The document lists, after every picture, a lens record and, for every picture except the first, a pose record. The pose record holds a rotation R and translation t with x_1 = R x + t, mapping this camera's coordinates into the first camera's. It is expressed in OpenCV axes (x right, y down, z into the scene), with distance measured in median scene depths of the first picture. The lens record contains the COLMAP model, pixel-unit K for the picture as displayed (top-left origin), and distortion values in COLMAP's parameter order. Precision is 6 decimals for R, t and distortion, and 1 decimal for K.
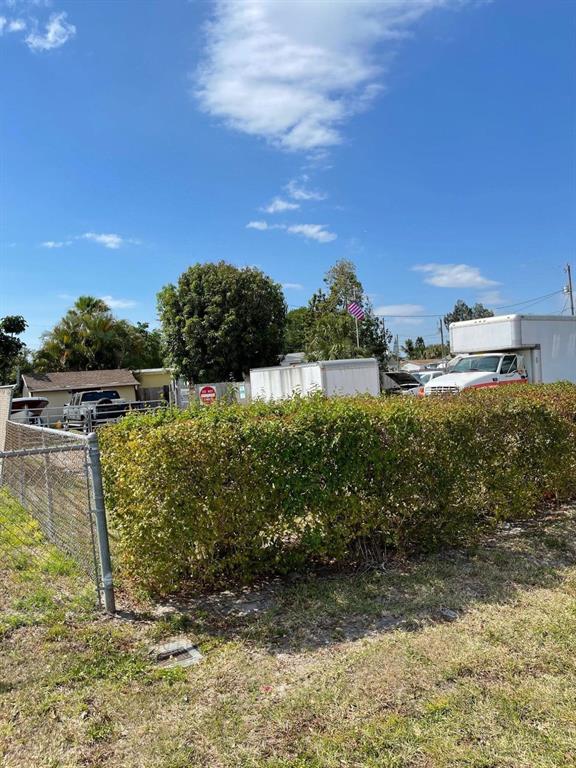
lens RADIAL K [[537.6, 0, 296.9], [0, 537.6, 386.0], [0, 0, 1]] dist [0.004723, -0.047762]
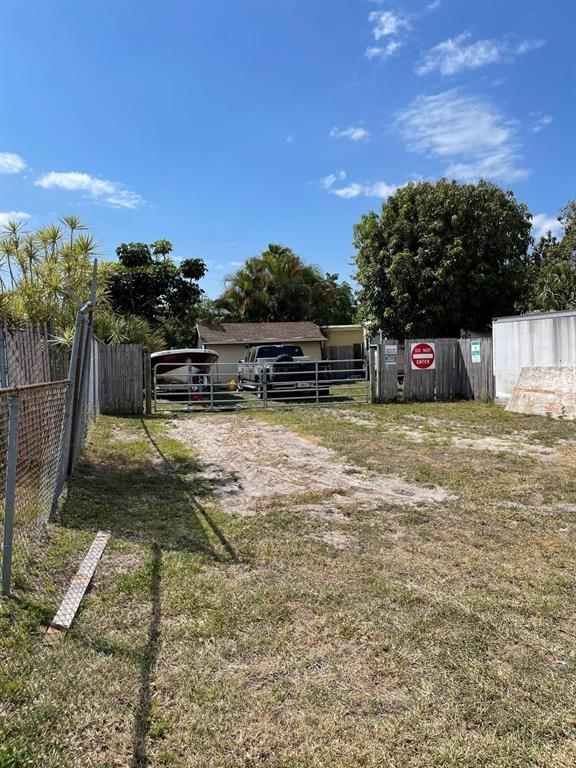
lens RADIAL K [[537.6, 0, 296.9], [0, 537.6, 386.0], [0, 0, 1]] dist [0.004723, -0.047762]
pose [[0.945430, 0.057659, -0.320683, -0.077378], [-0.036595, 0.996781, 0.071333, 0.009974], [0.323763, -0.055705, 0.944497, 0.228204]]
